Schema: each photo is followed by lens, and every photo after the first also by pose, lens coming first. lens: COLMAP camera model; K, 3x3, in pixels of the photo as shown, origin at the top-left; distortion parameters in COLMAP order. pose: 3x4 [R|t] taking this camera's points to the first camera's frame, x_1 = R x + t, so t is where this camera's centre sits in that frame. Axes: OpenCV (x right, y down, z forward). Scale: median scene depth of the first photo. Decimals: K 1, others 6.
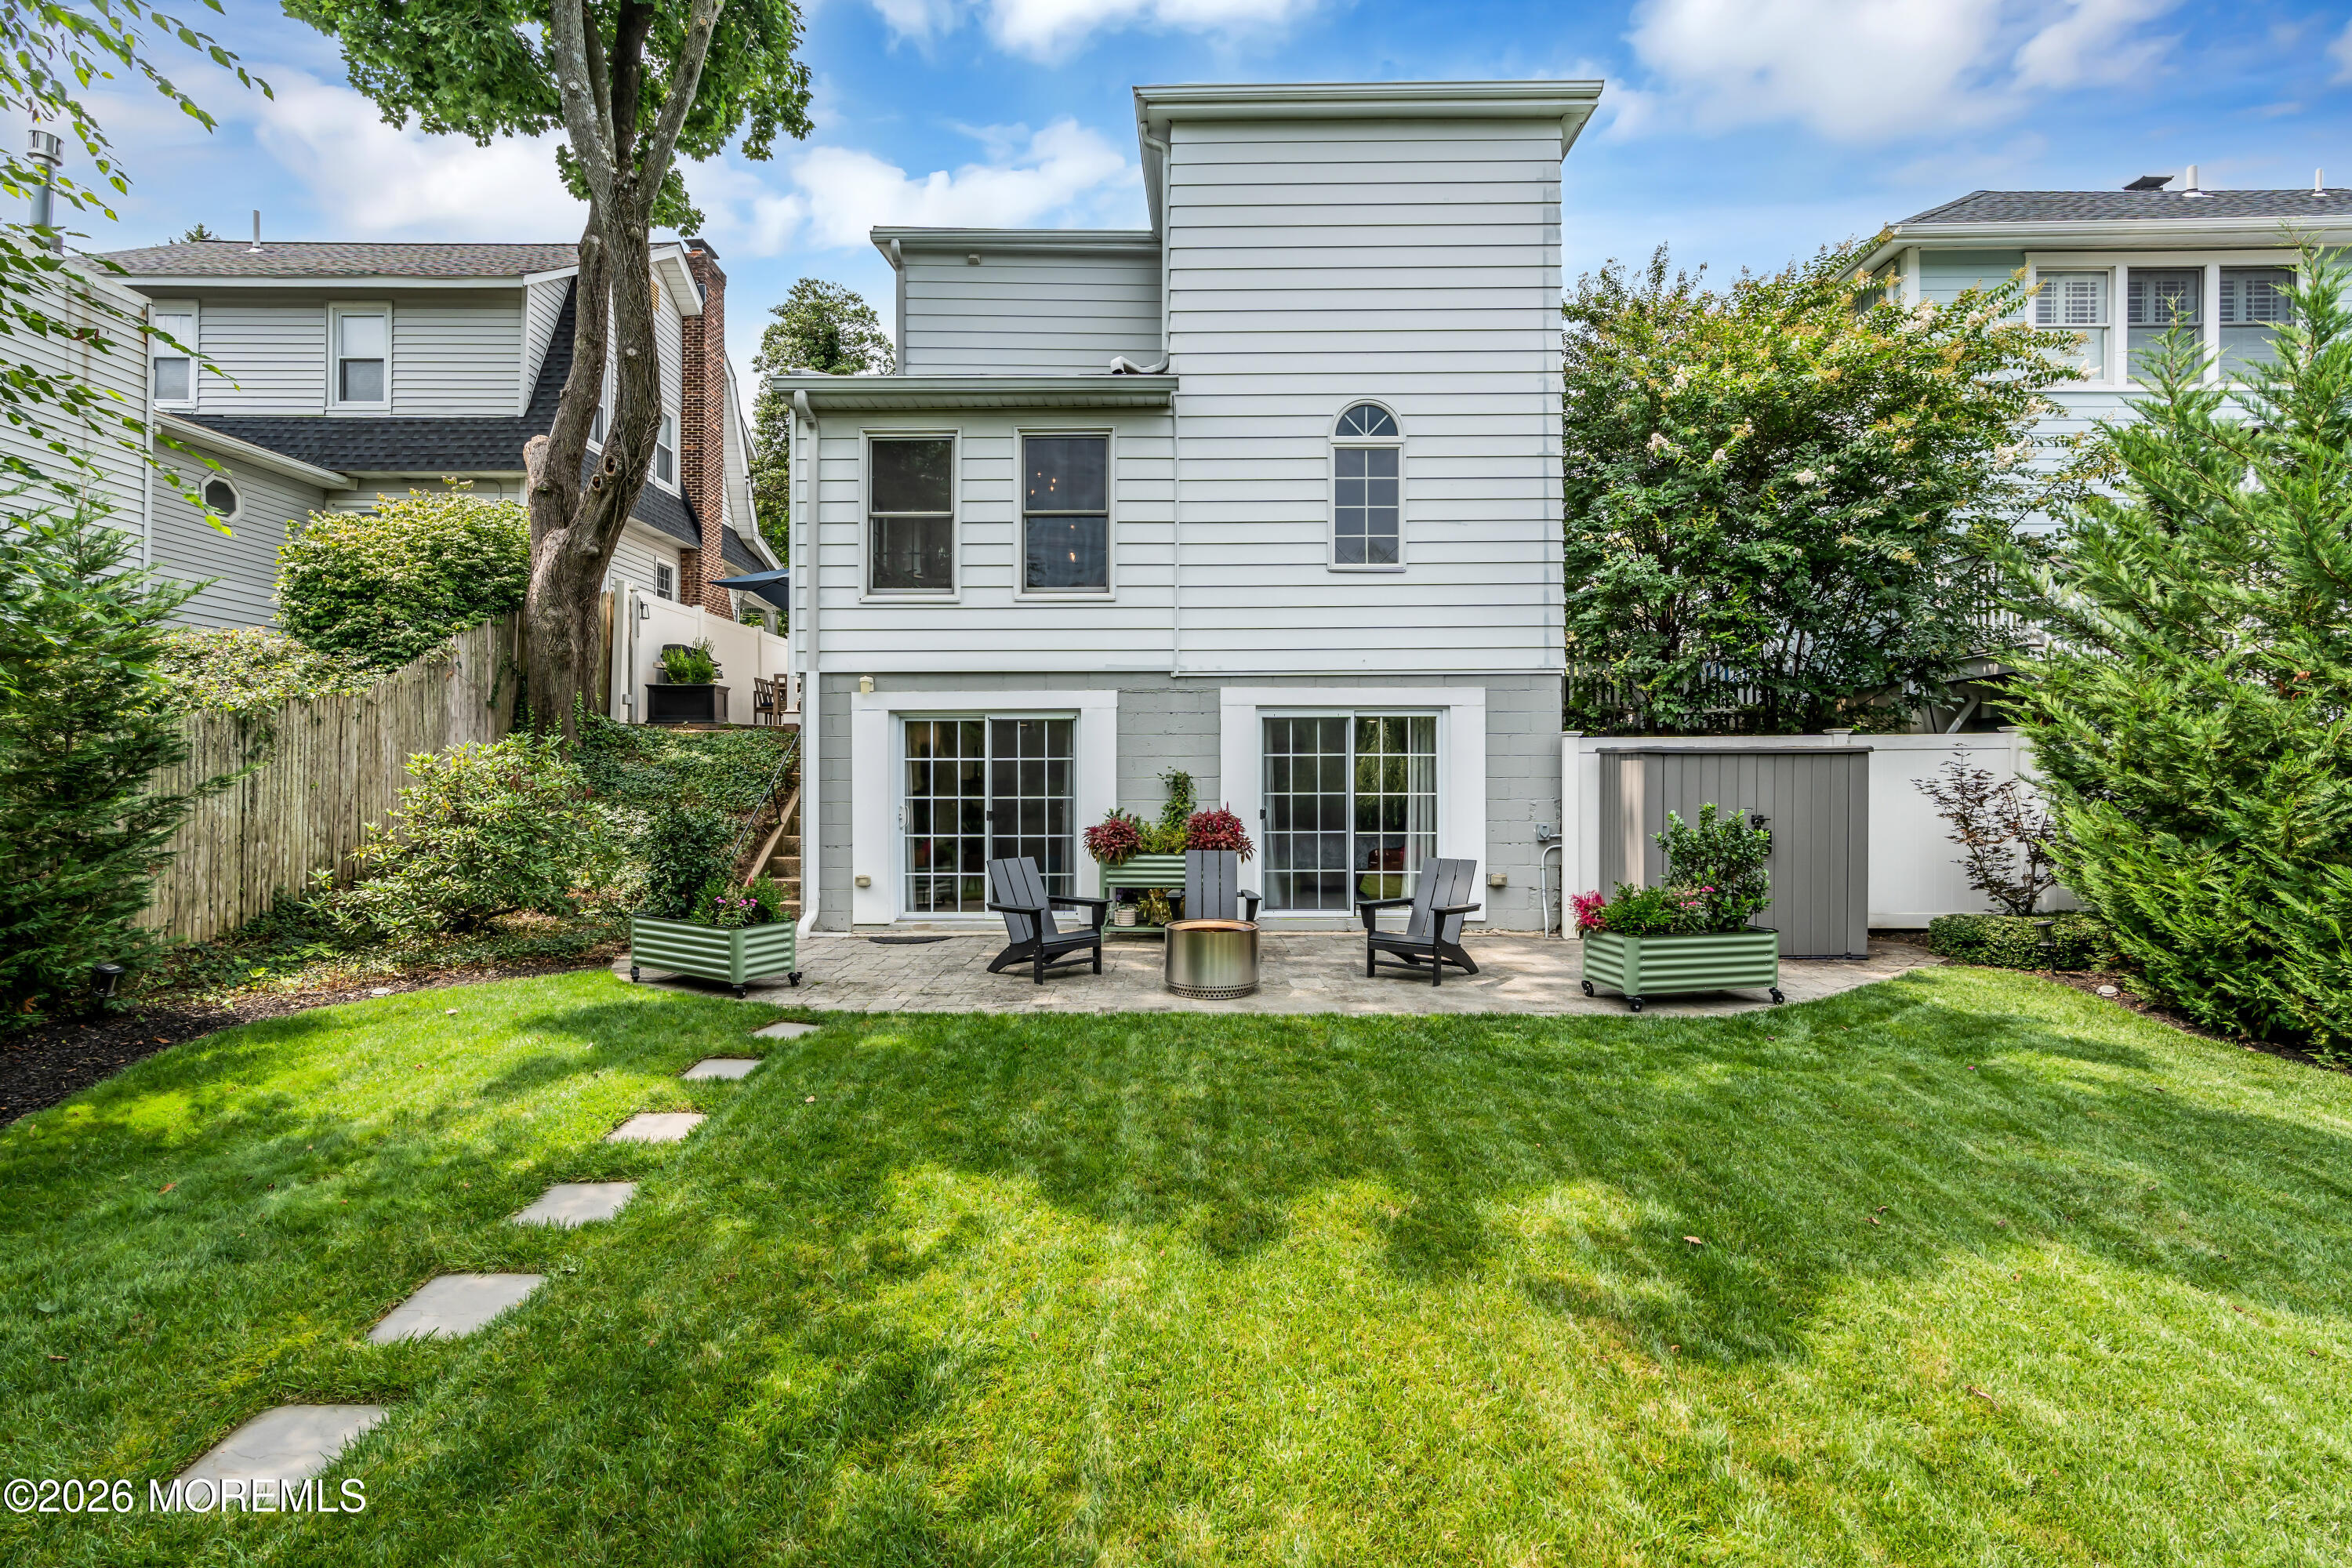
lens RADIAL K [[1108.4, 0, 1173.9], [0, 1108.4, 784.4], [0, 0, 1]] dist [-0.004595, 0.002302]
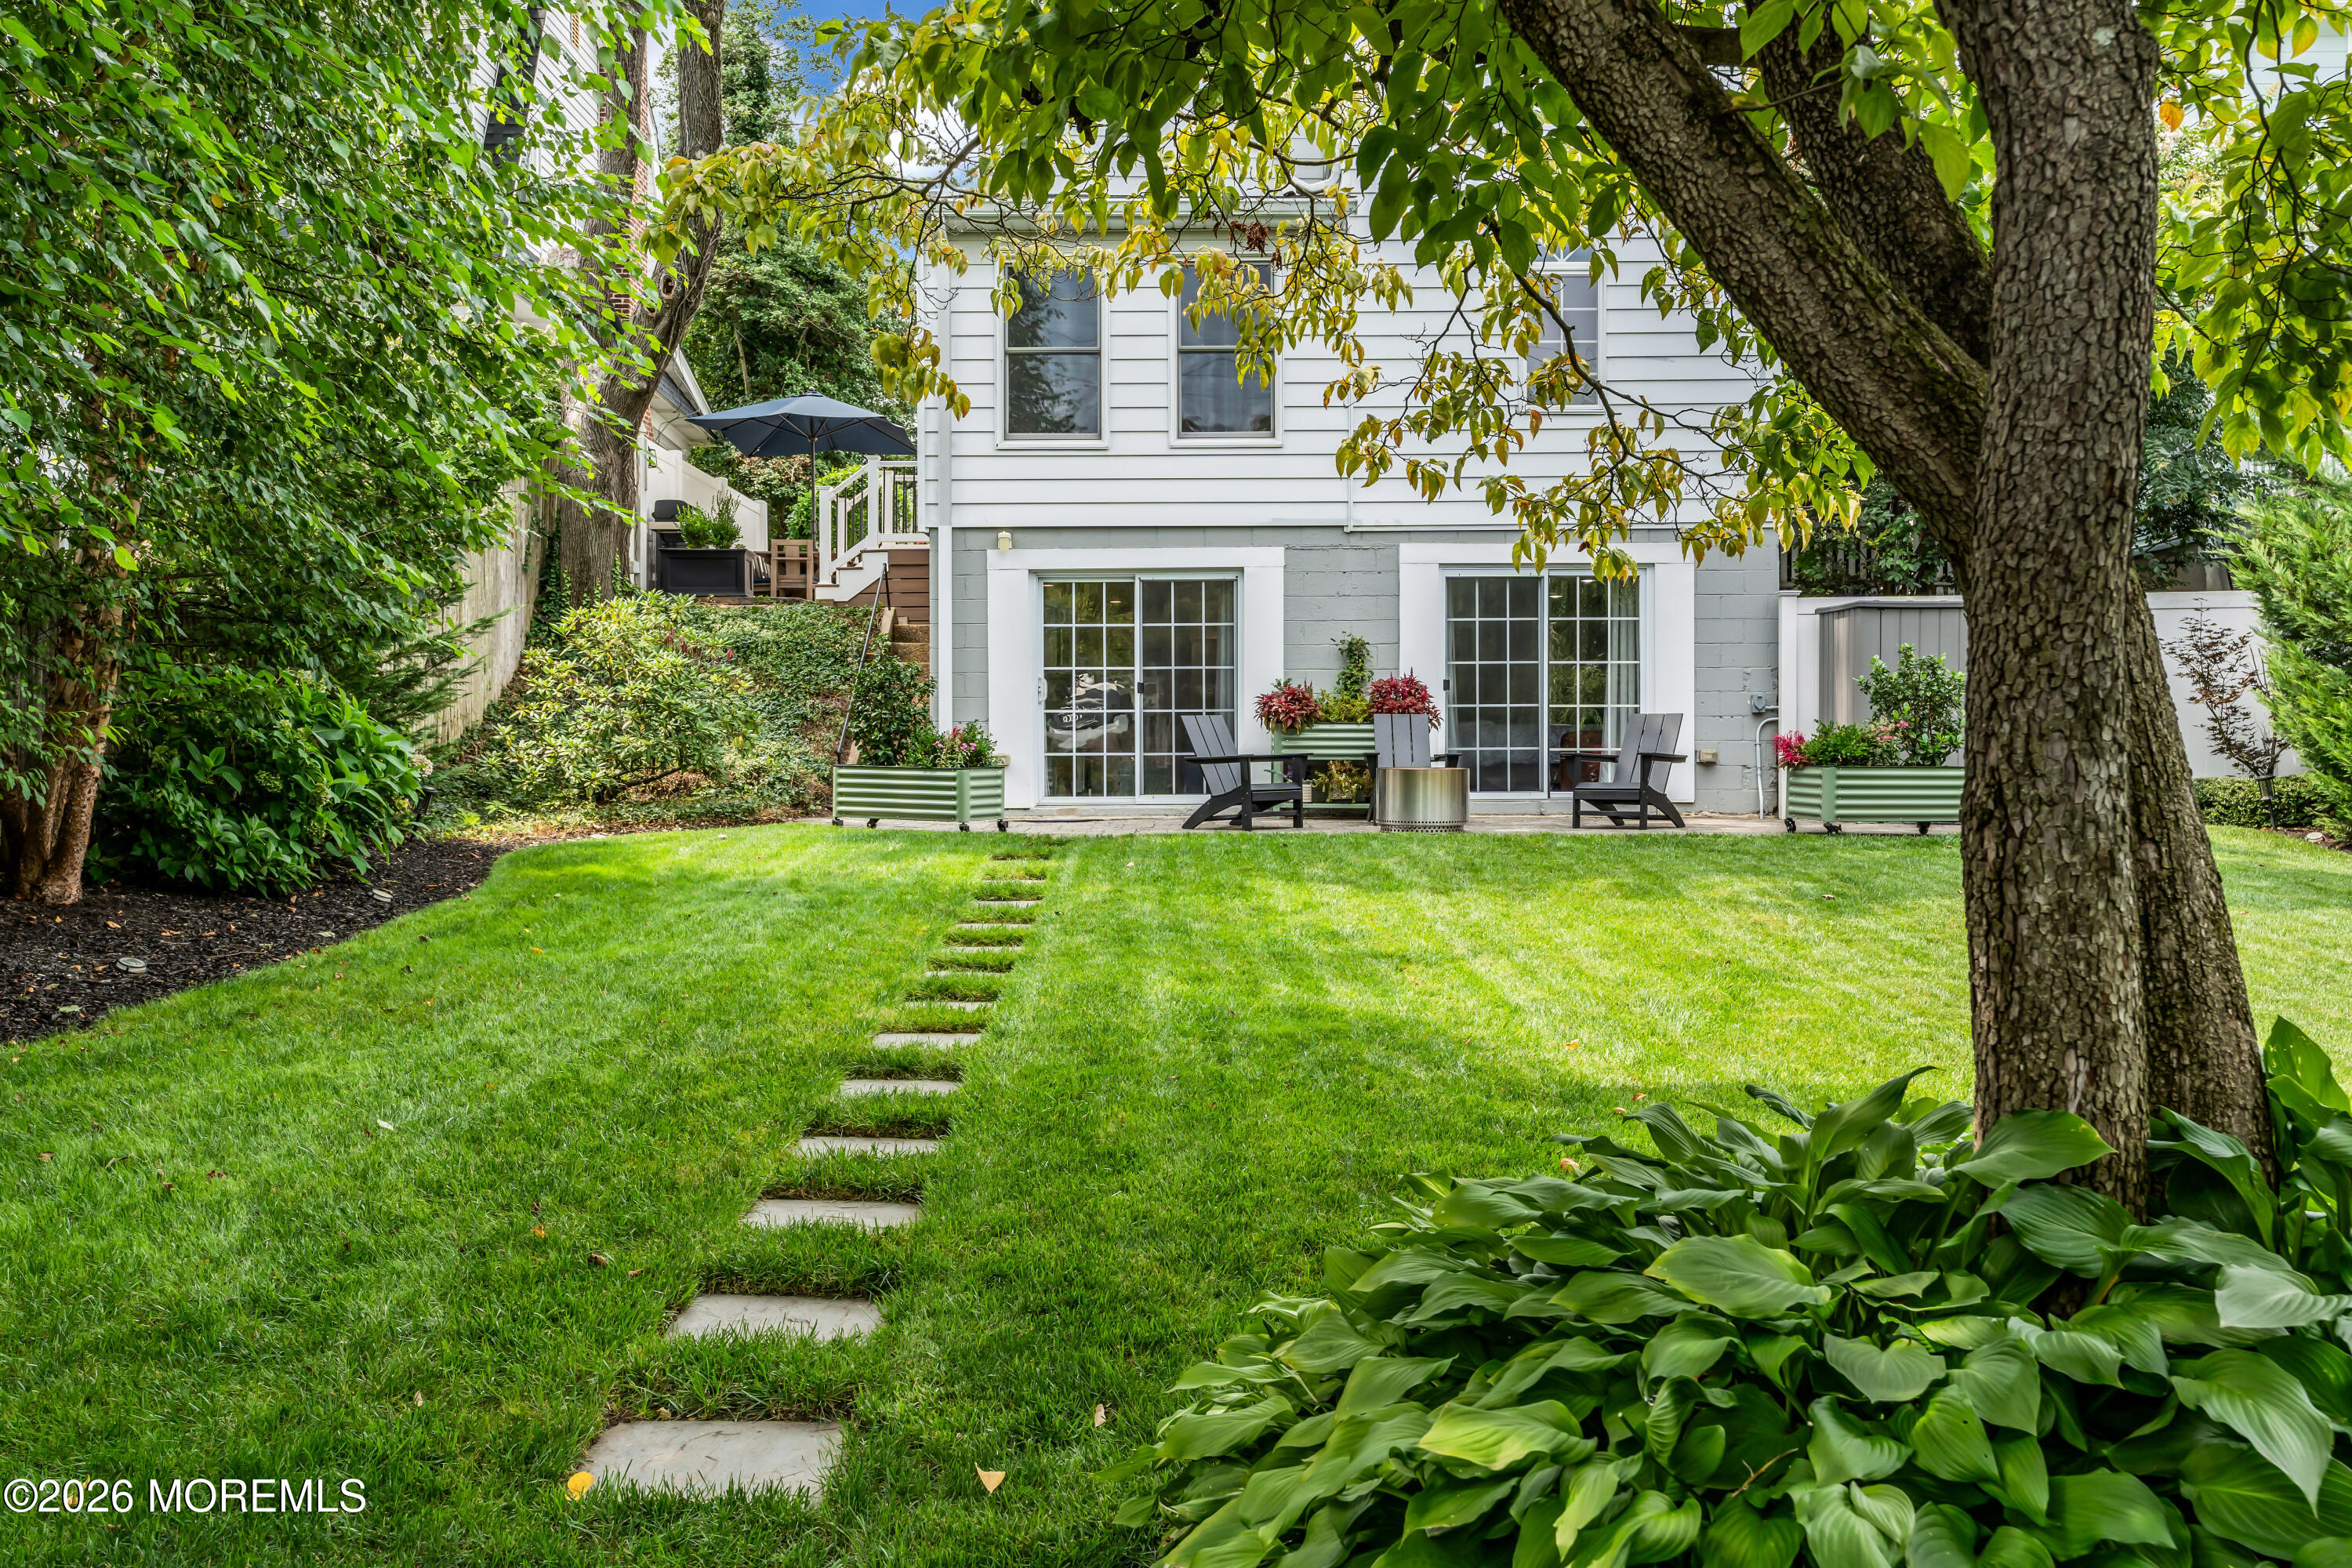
lens RADIAL K [[1974.4, 0, 1165.0], [0, 1974.4, 774.4], [0, 0, 1]] dist [0.009199, 0.001802]
pose [[0.999971, -0.002339, 0.007281, -0.159622], [0.002289, 0.999974, 0.006903, 0.088244], [-0.007297, -0.006886, 0.999950, -0.600275]]
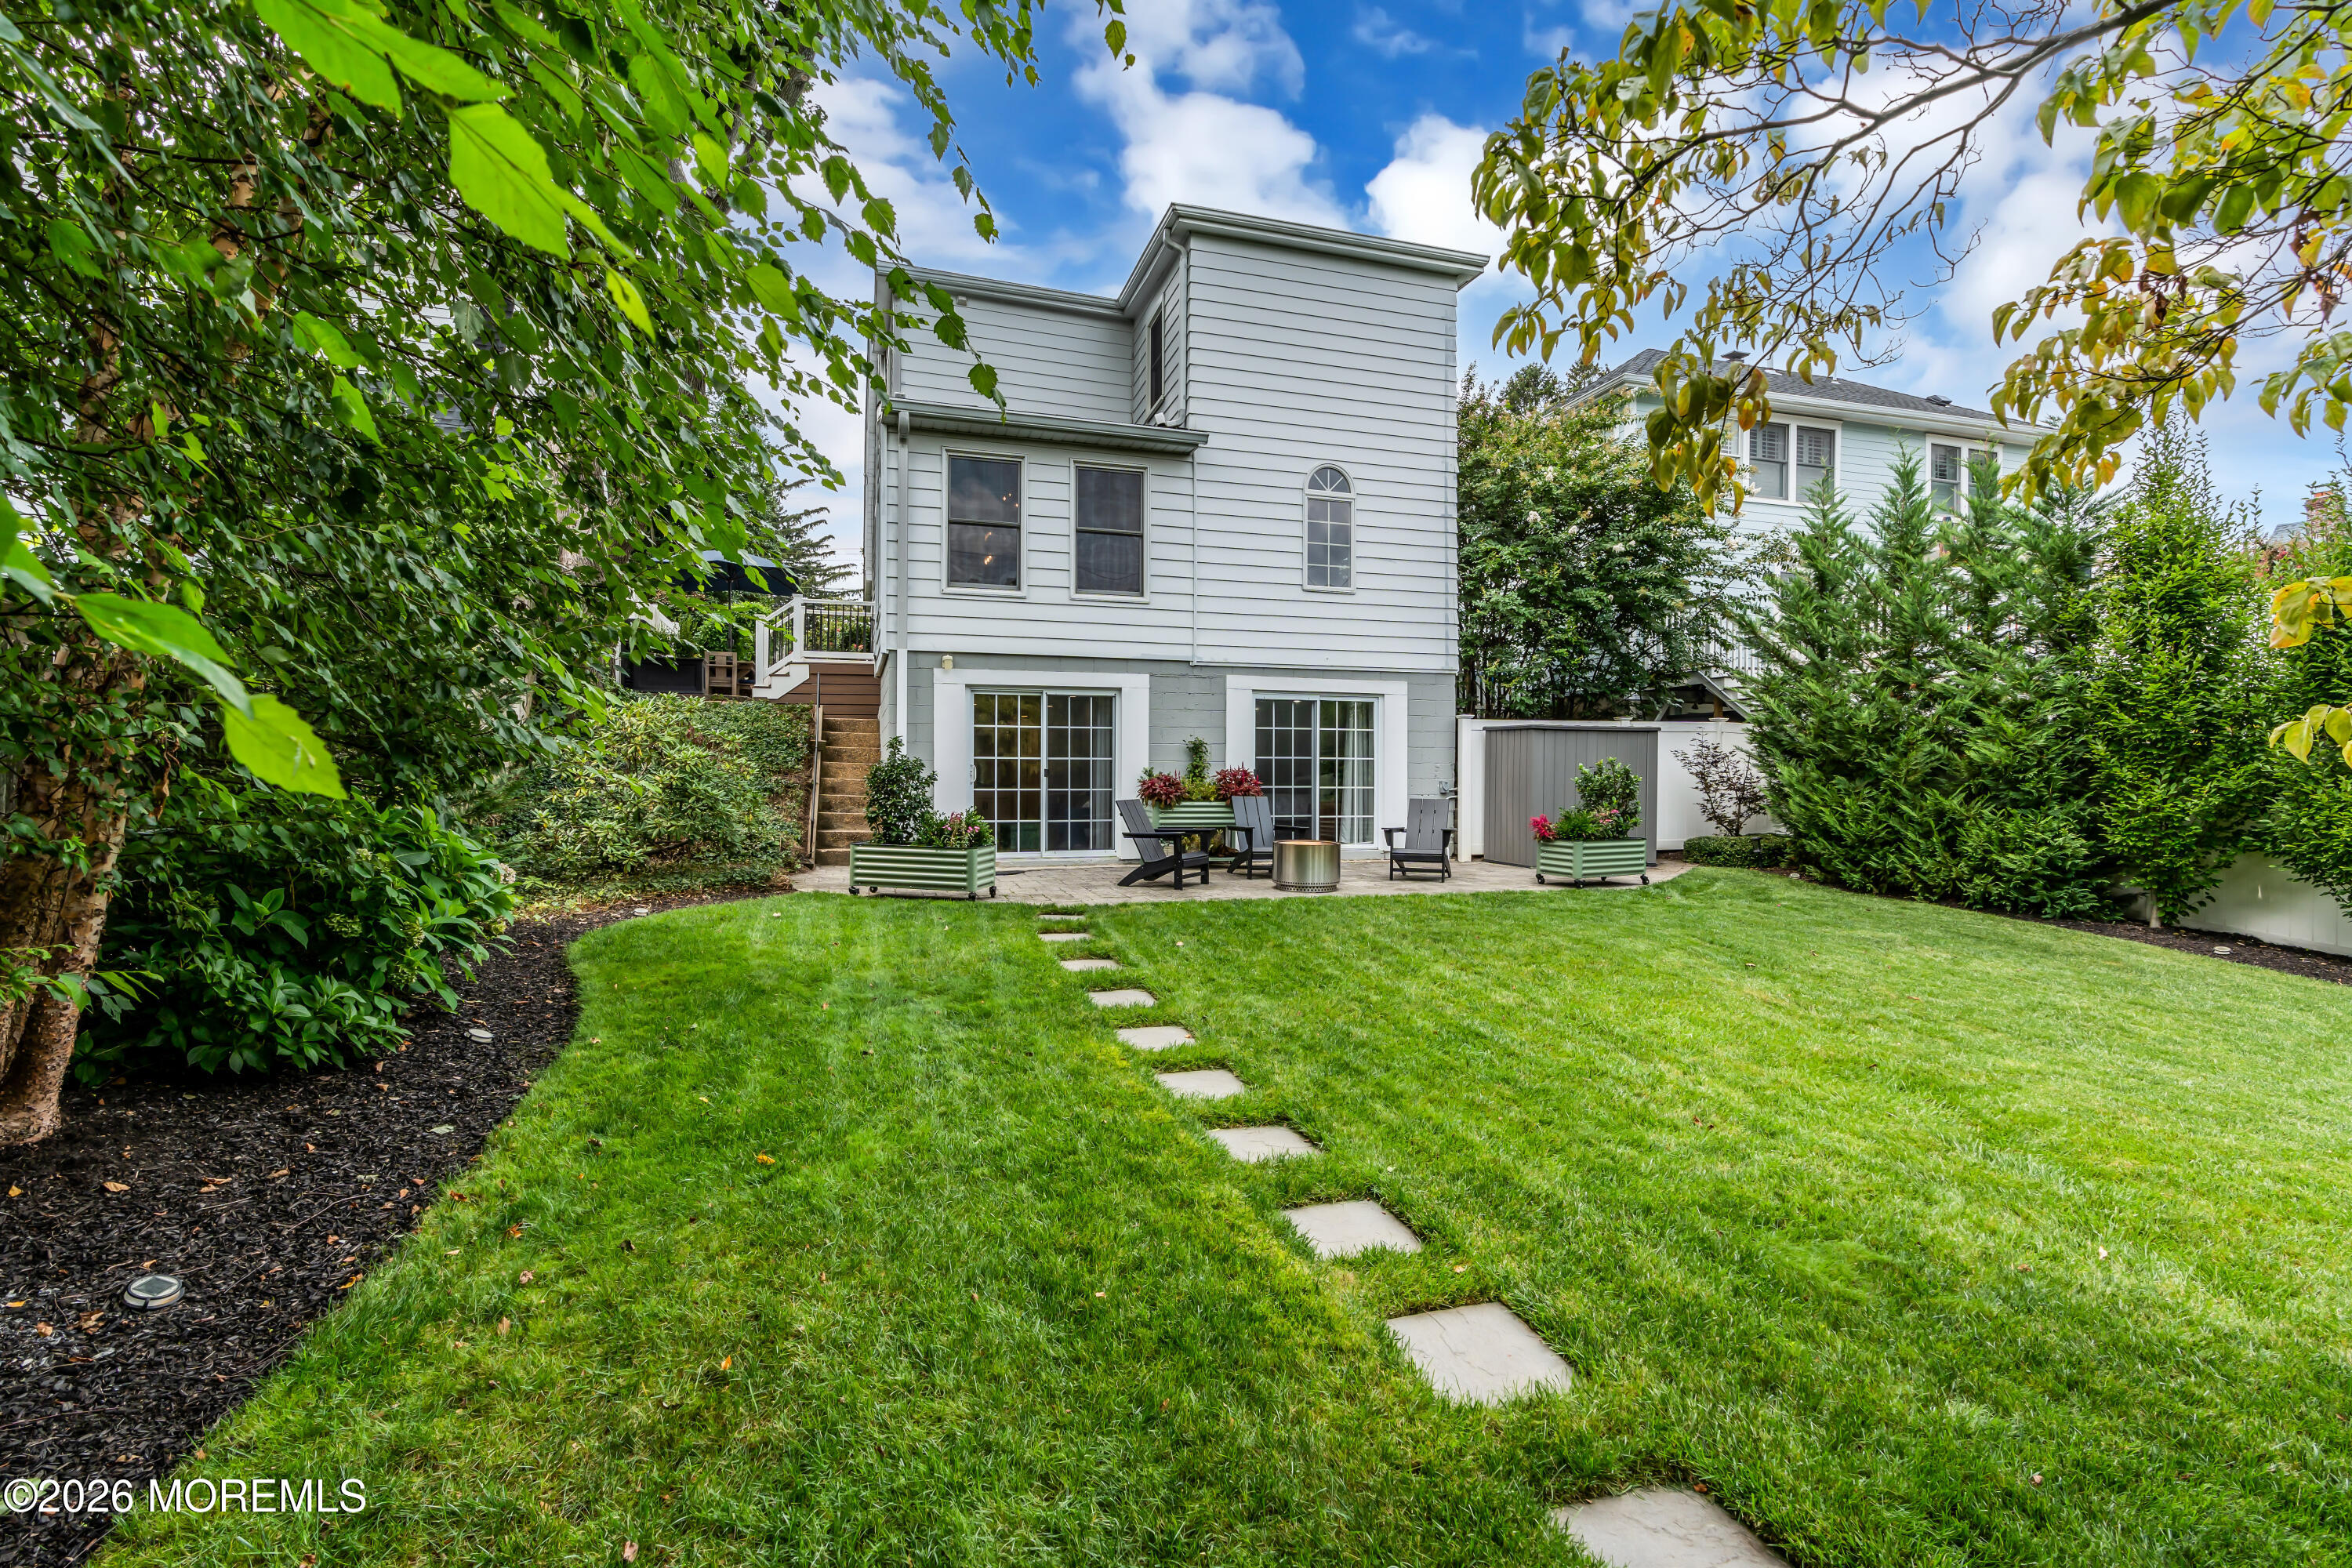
lens RADIAL K [[1058.3, 0, 1180.1], [0, 1058.3, 782.4], [0, 0, 1]] dist [-0.004712, 0.003295]
pose [[0.950423, 0.003294, 0.310943, -0.393638], [-0.003833, 0.999992, 0.001122, 0.037337], [-0.310937, -0.002258, 0.950428, -0.161160]]
